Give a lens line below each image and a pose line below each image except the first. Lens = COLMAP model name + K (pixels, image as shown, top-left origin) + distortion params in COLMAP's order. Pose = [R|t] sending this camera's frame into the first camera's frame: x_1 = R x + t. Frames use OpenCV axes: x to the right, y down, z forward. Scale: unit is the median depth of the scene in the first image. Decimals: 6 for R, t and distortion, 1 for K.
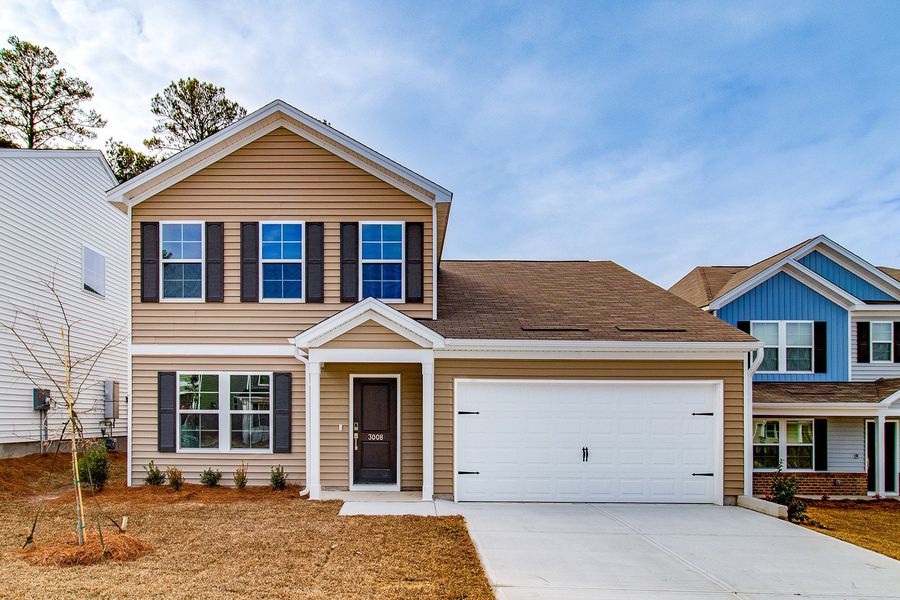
lens RADIAL K [[599.1, 0, 484.6], [0, 599.1, 300.6], [0, 0, 1]] dist [0.003647, 0.001261]
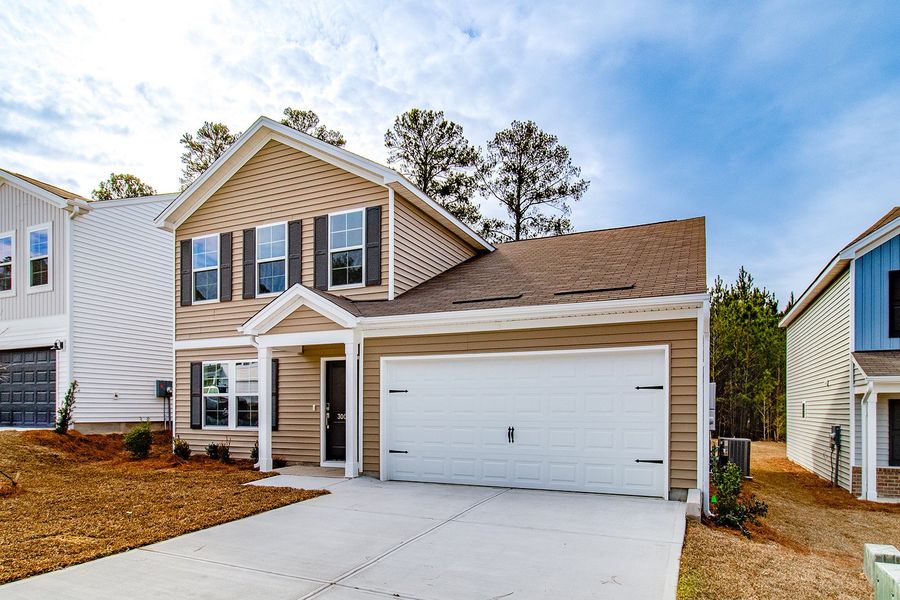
lens RADIAL K [[599.1, 0, 484.6], [0, 599.1, 300.6], [0, 0, 1]] dist [0.003647, 0.001261]
pose [[0.898282, -0.084351, -0.431248, 0.503586], [0.089273, 0.995968, -0.008854, 0.056537], [0.430256, -0.030545, 0.902190, 0.166444]]
